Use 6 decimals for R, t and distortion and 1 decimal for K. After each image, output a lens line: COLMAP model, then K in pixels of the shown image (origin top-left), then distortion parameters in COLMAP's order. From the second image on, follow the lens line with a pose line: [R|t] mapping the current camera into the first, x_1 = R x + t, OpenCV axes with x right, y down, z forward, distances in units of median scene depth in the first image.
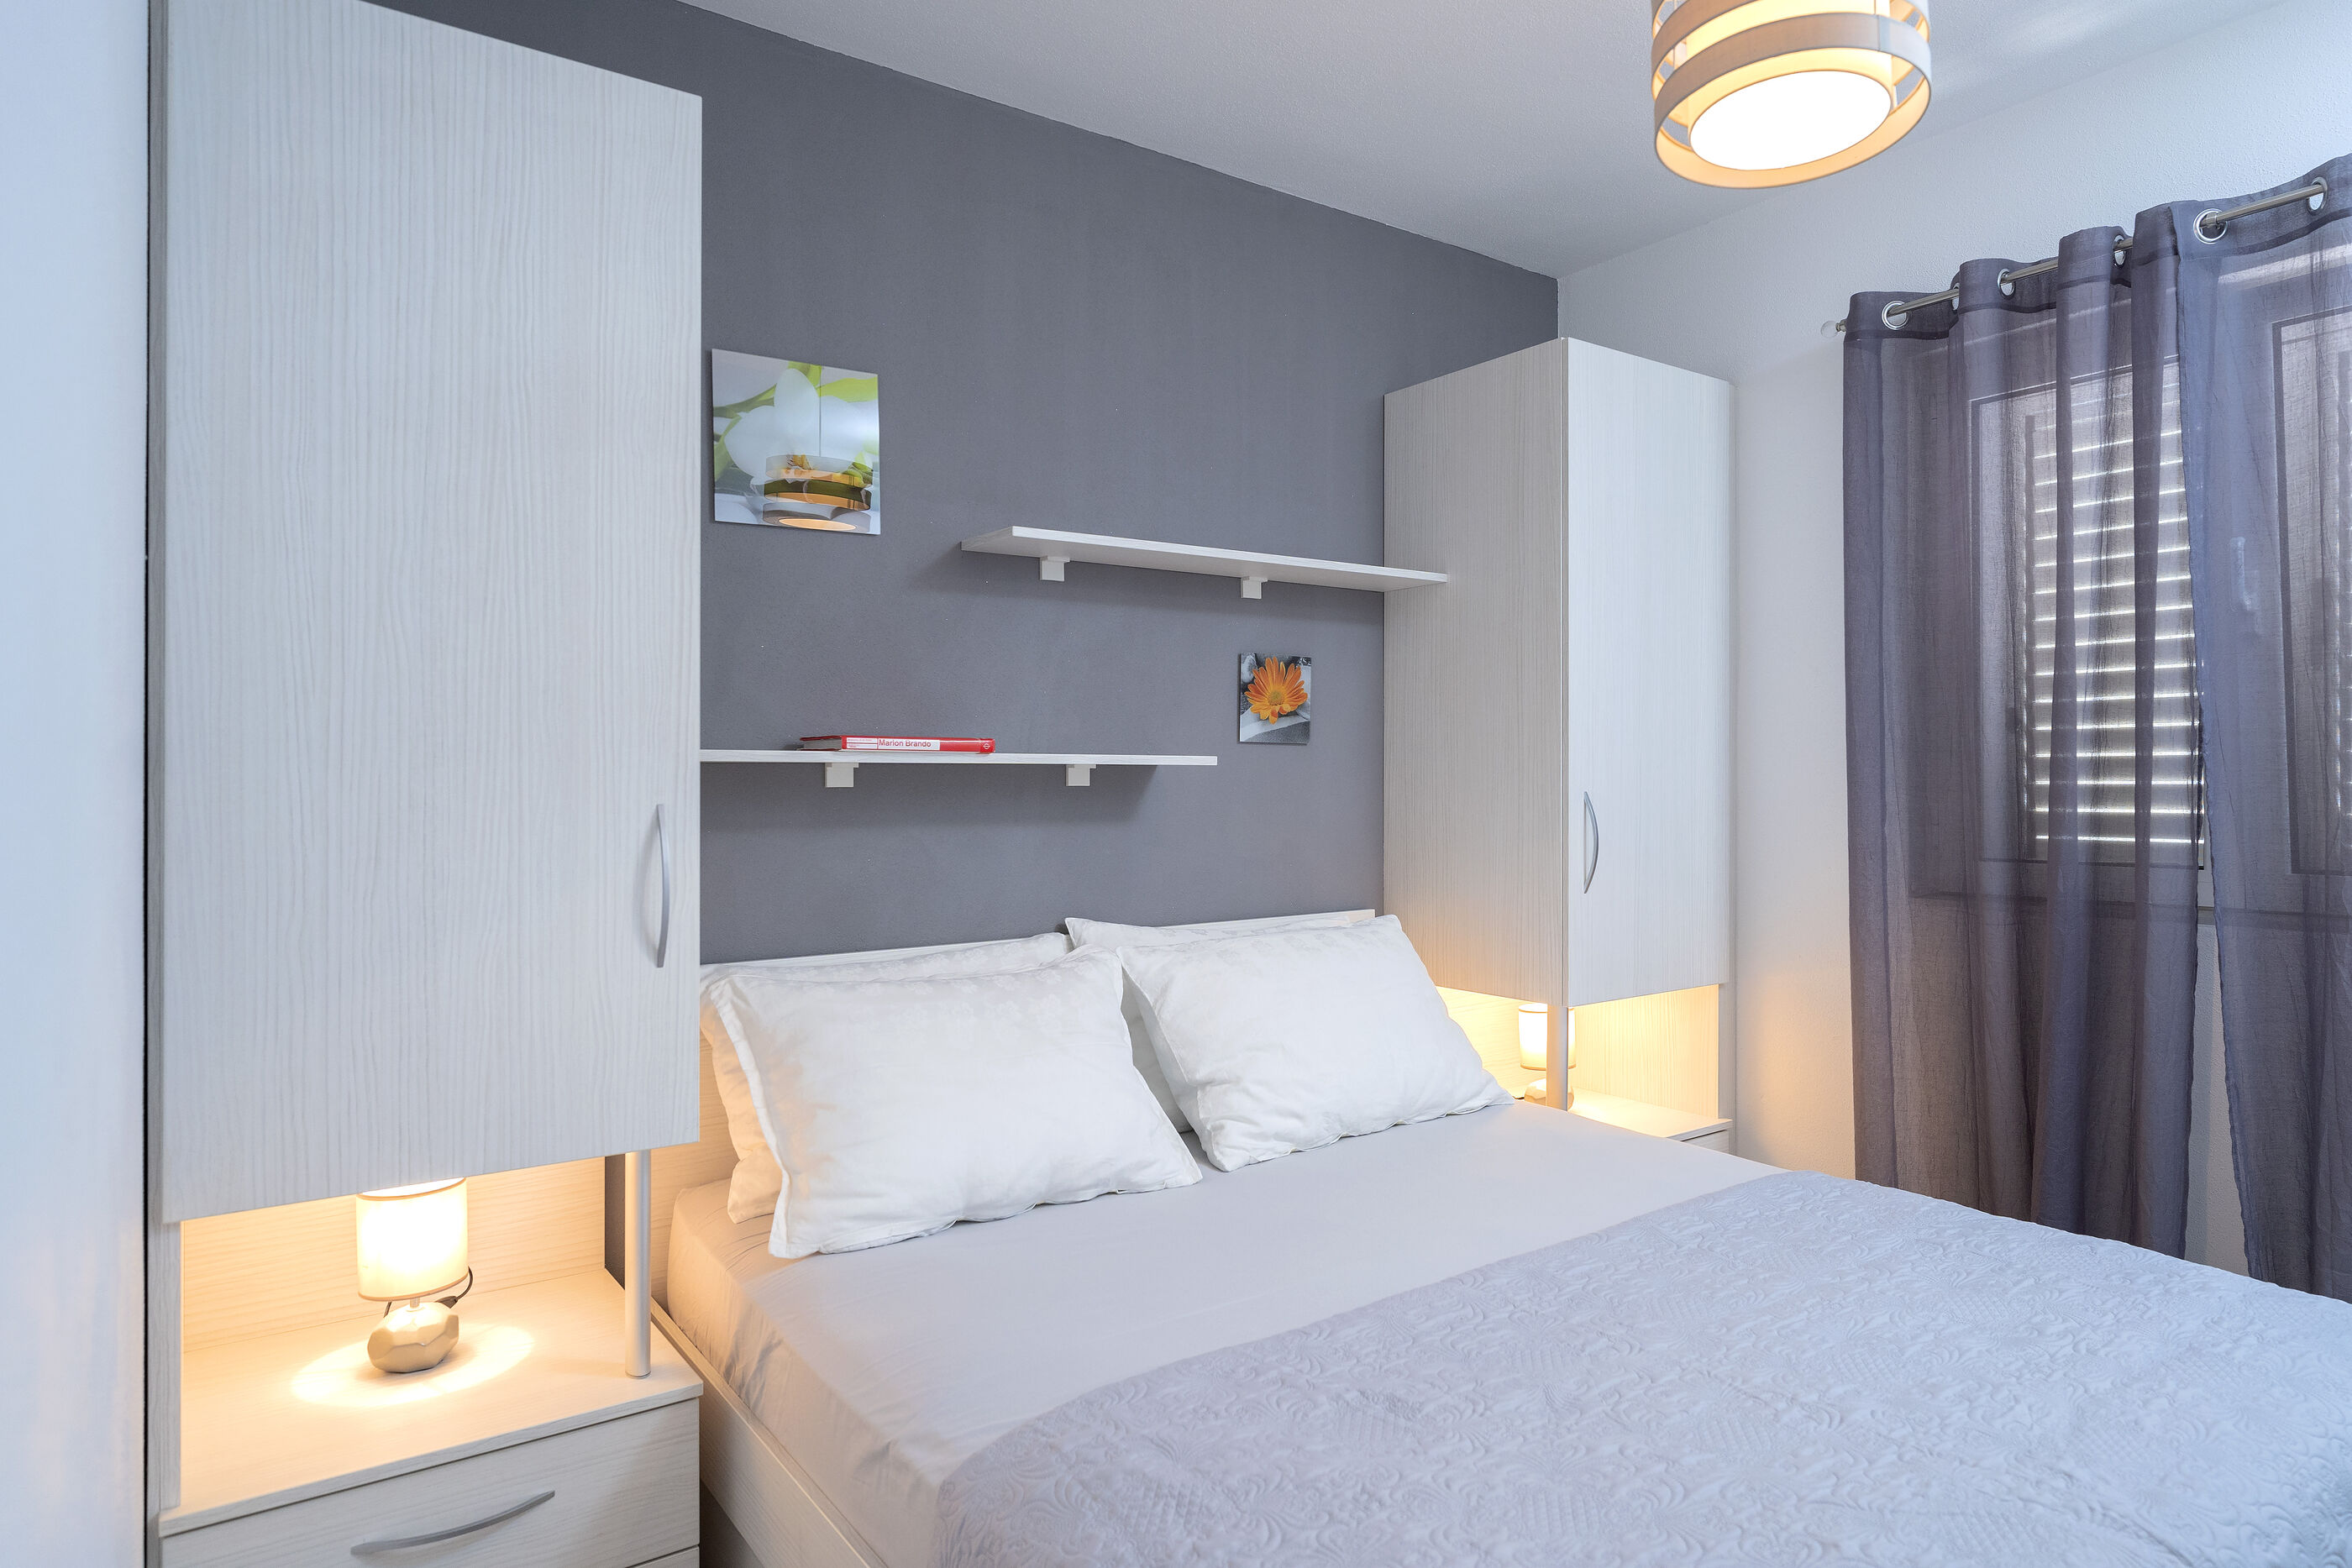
lens RADIAL K [[1393.4, 0, 1200.7], [0, 1393.4, 830.8], [0, 0, 1]] dist [-0.009266, 0.001946]
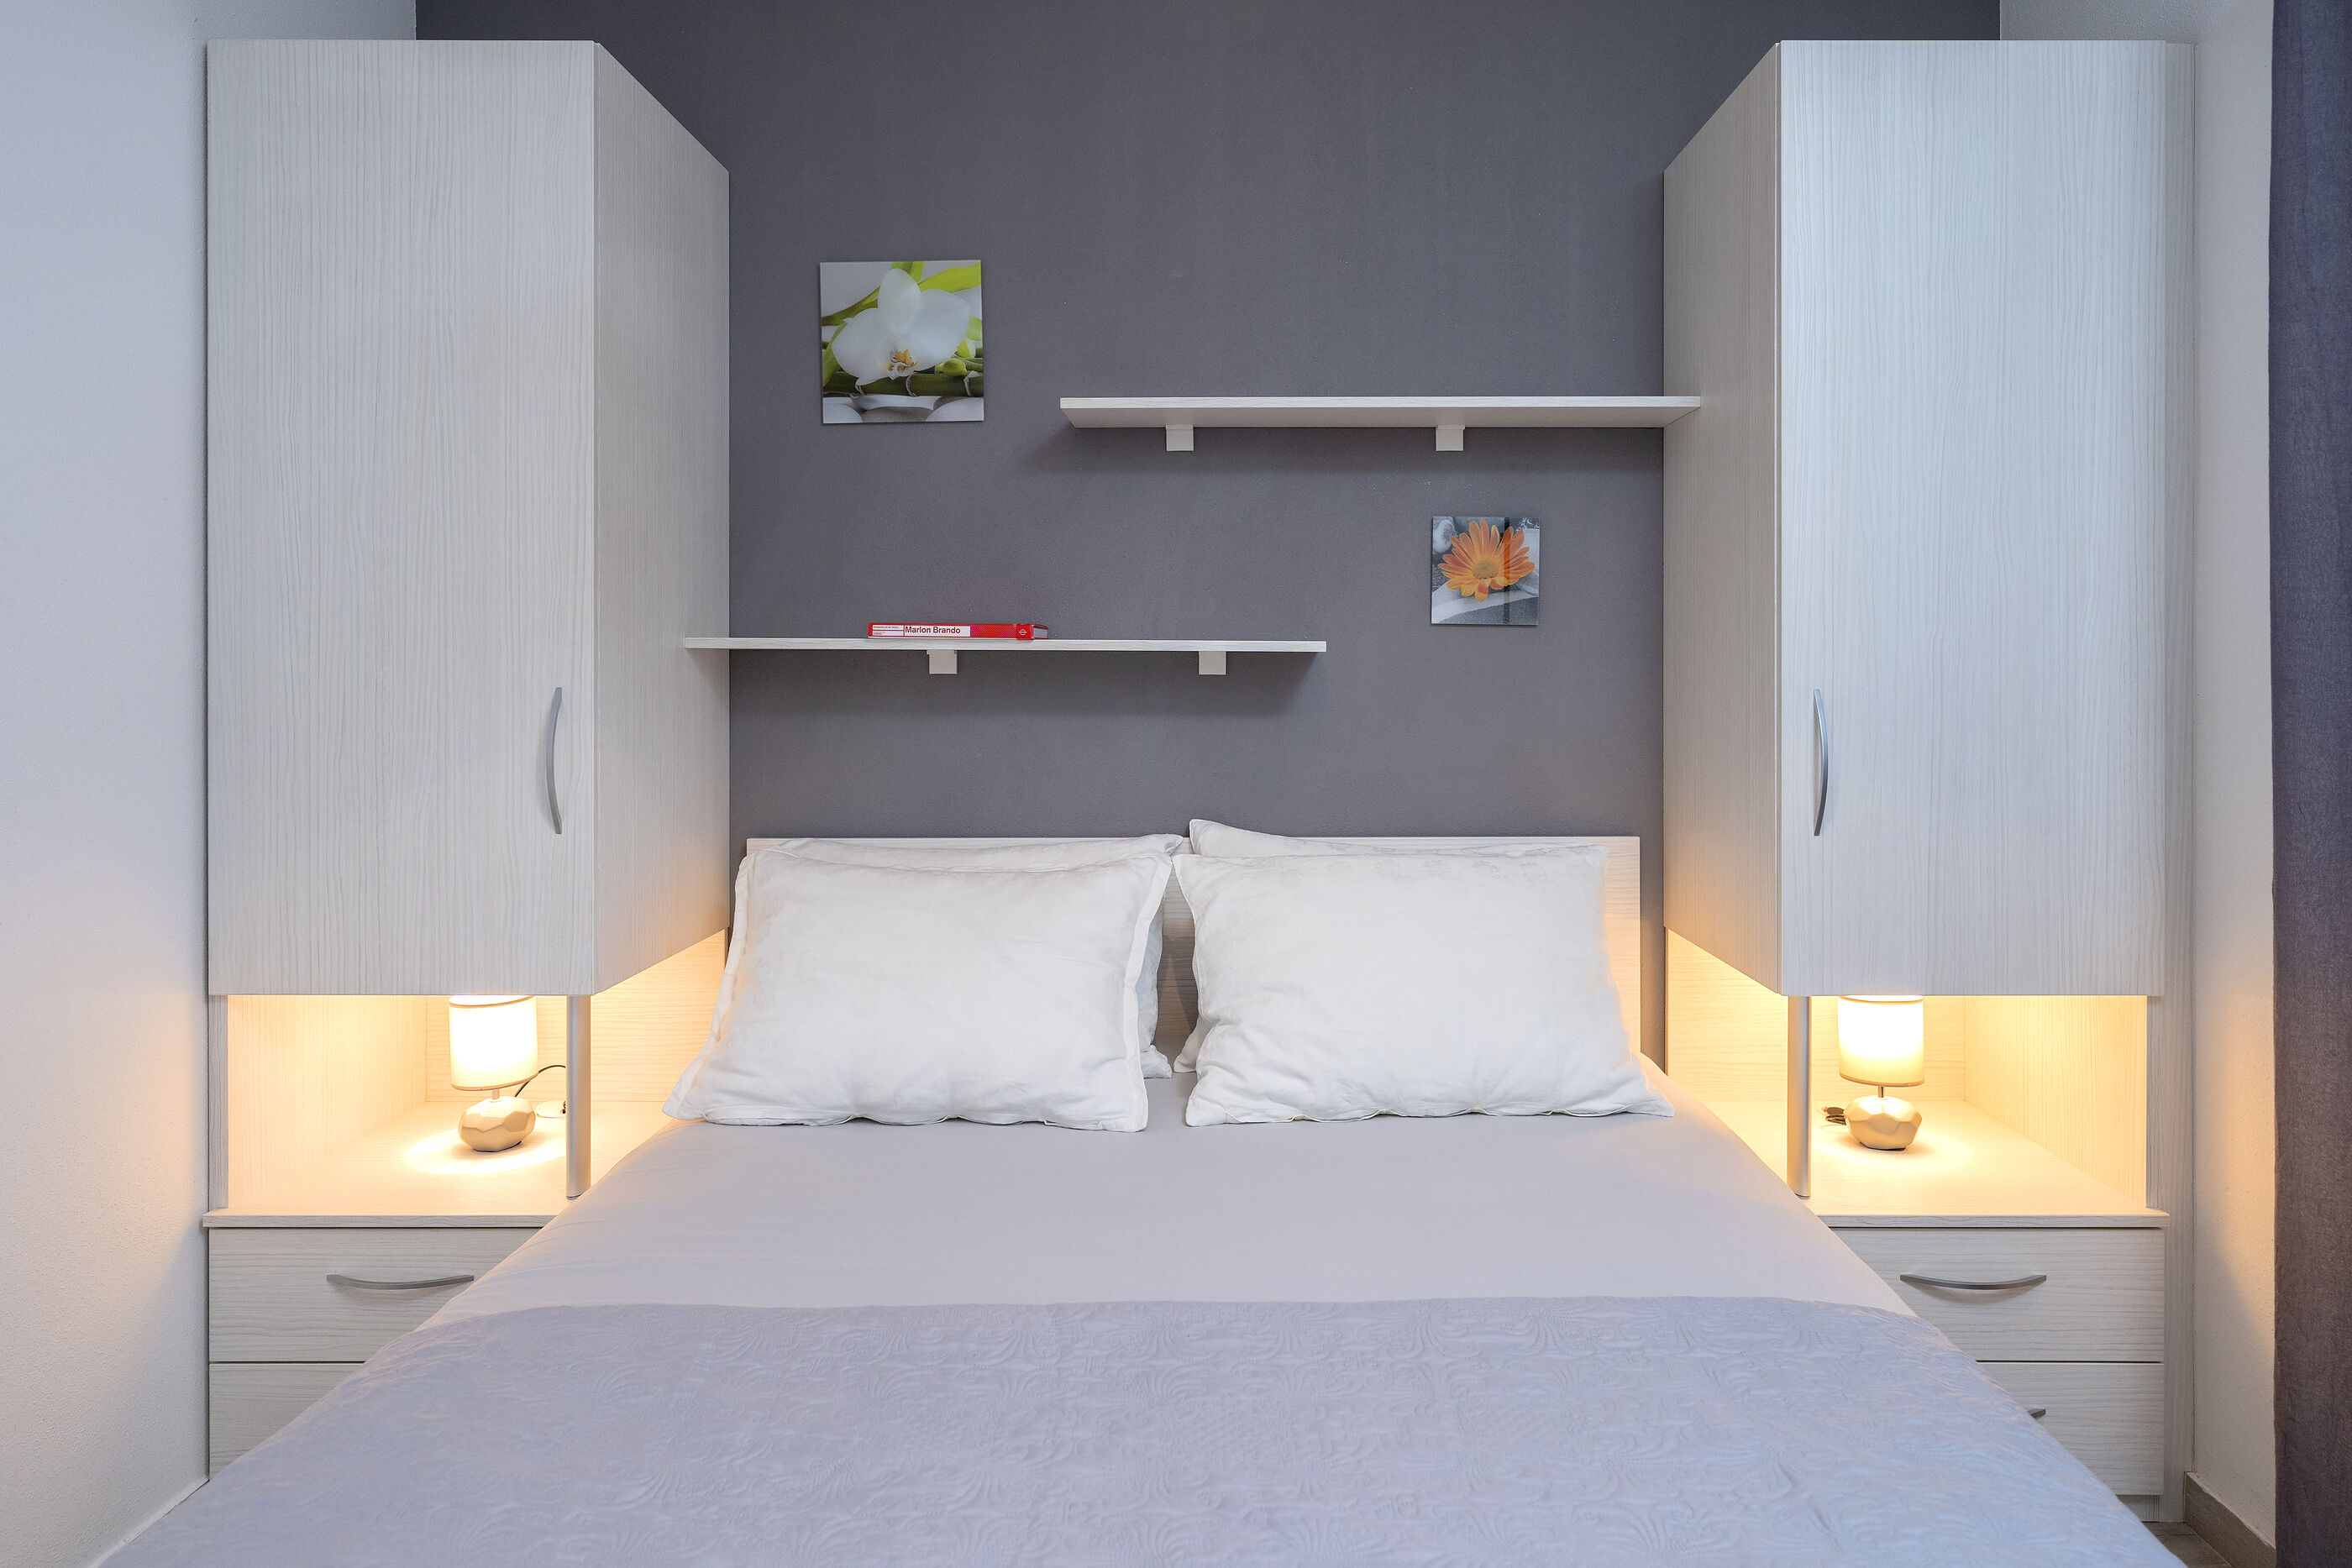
lens RADIAL K [[1393.4, 0, 1201.5], [0, 1393.4, 720.6], [0, 0, 1]] dist [-0.009266, 0.001946]
pose [[0.807375, 0.026454, -0.589445, 0.471963], [-0.026323, 0.999615, 0.008807, -0.010925], [0.589451, 0.008405, 0.807760, 0.279744]]
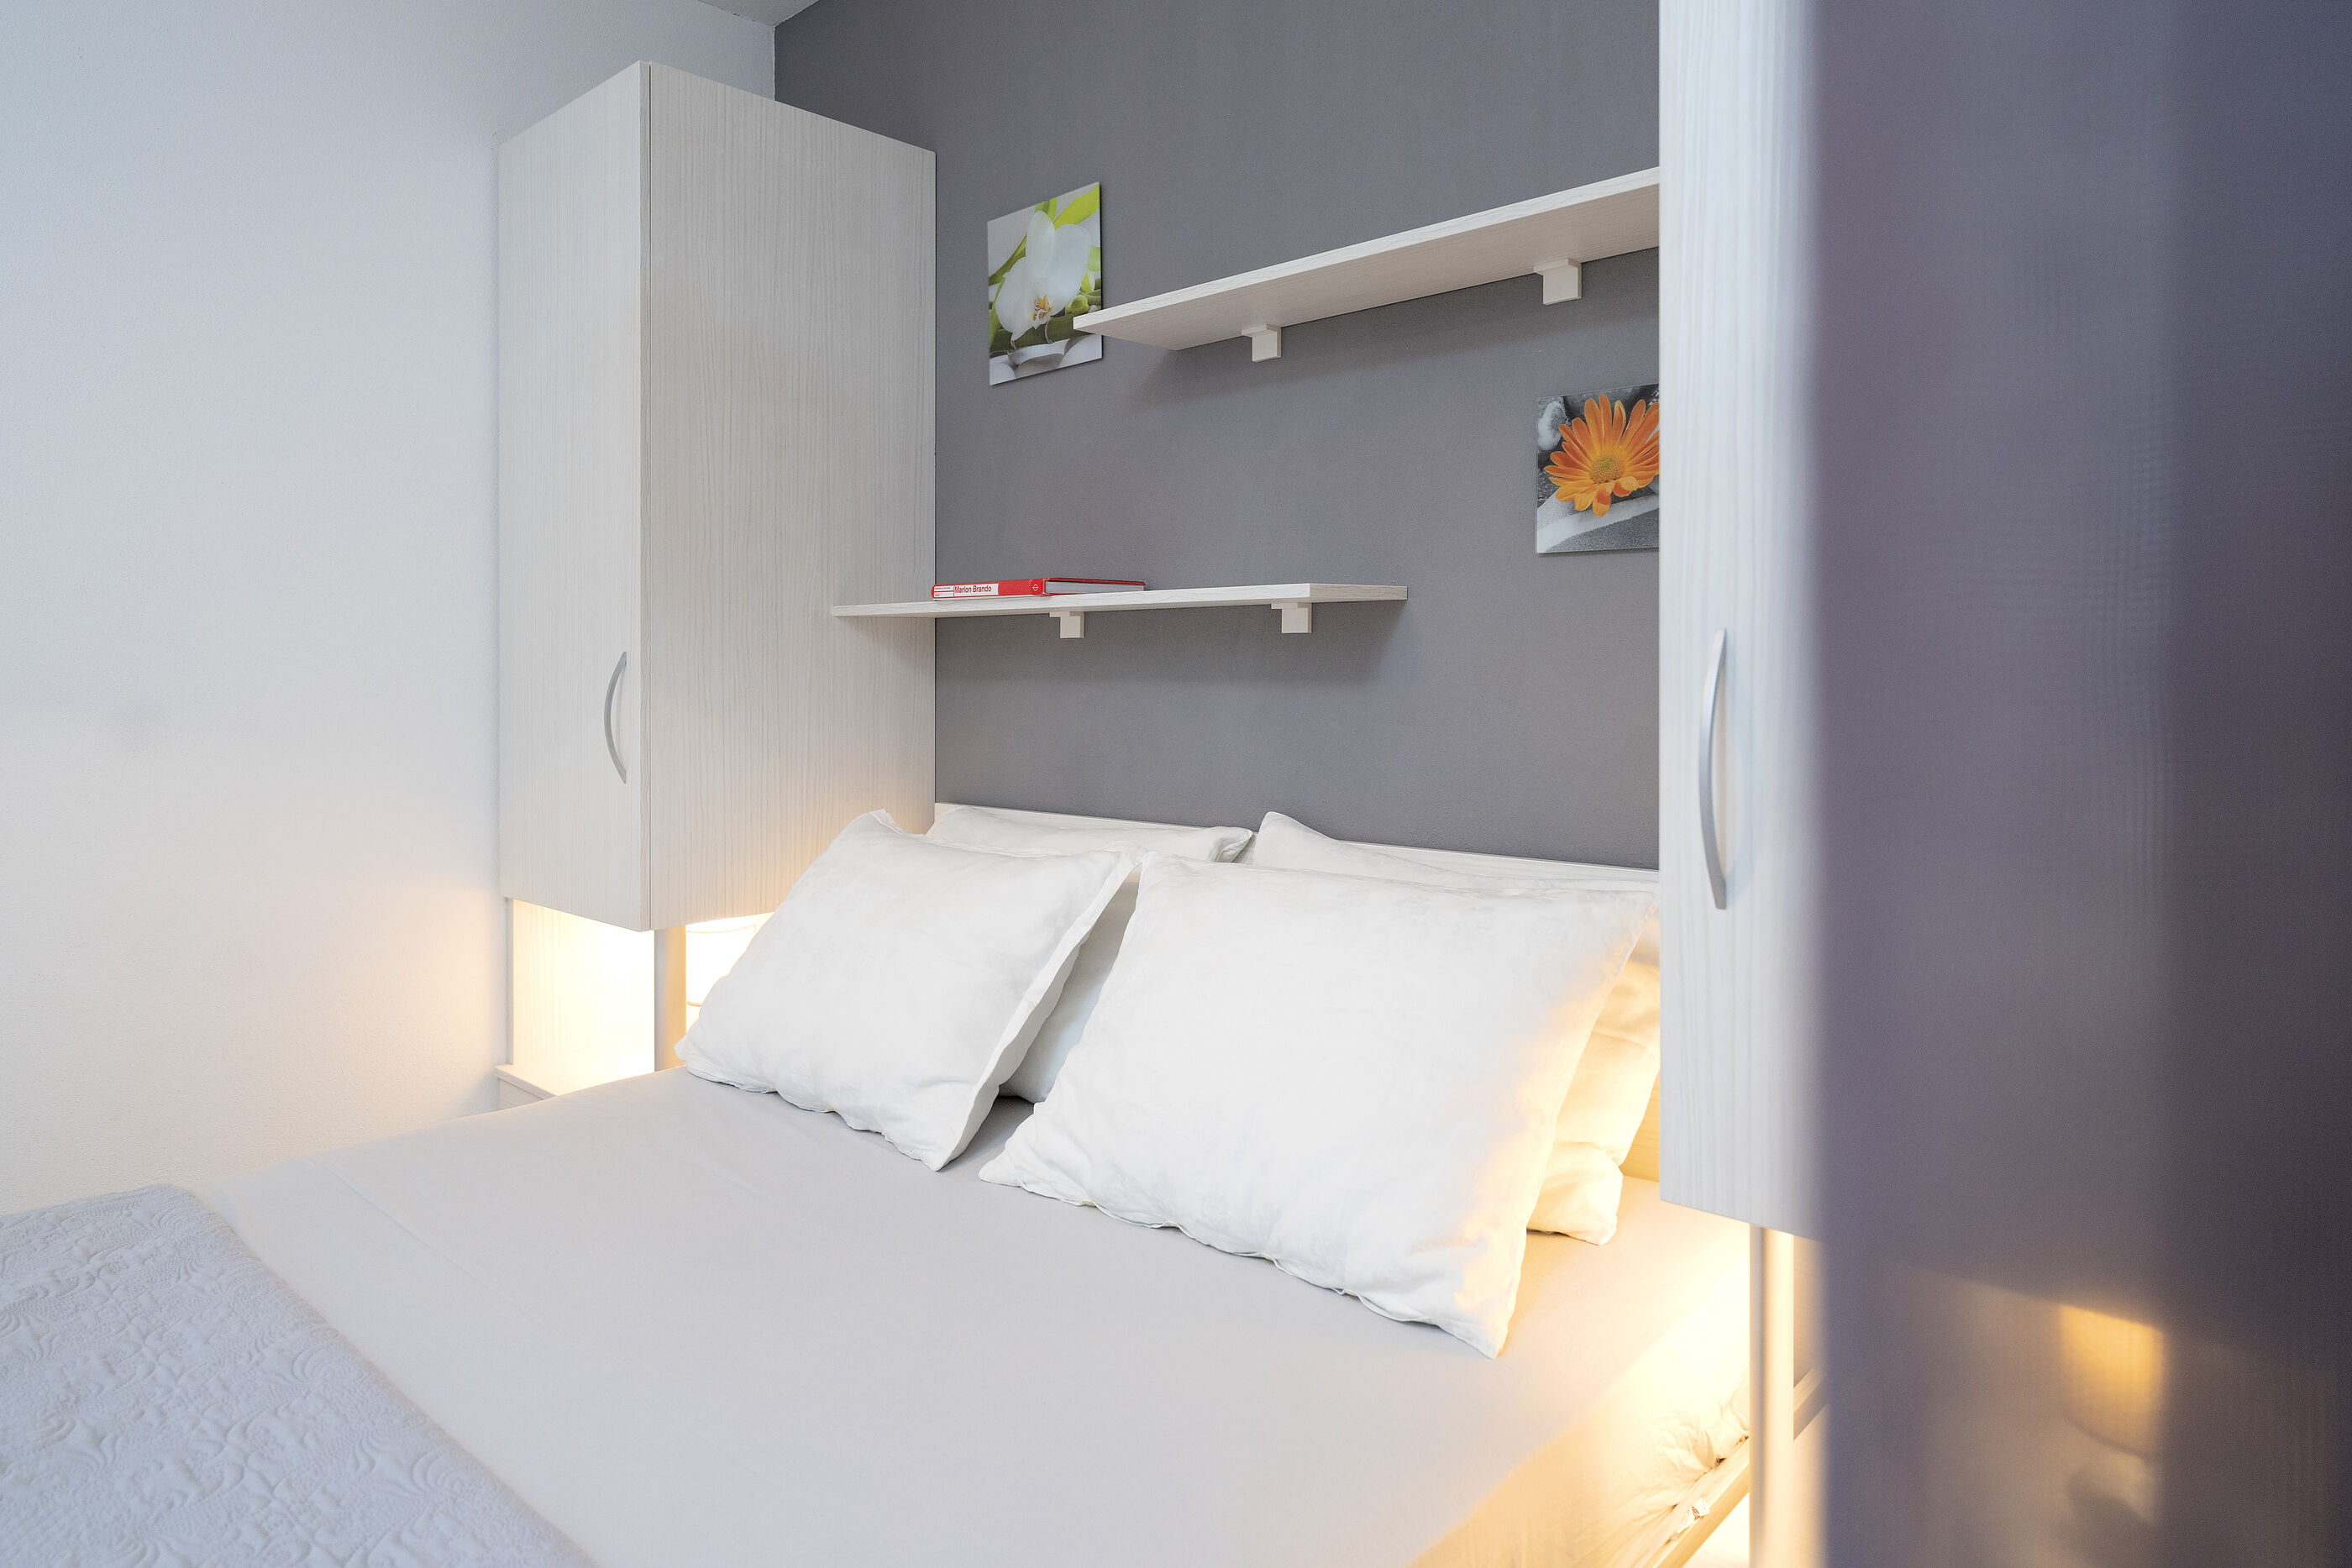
lens RADIAL K [[1393.4, 0, 1237.4], [0, 1393.4, 678.3], [0, 0, 1]] dist [-0.009266, 0.001946]
pose [[0.226117, 0.017149, -0.973949, 0.651164], [-0.028749, 0.999527, 0.010925, -0.016752], [0.973676, 0.025529, 0.226503, 0.857422]]
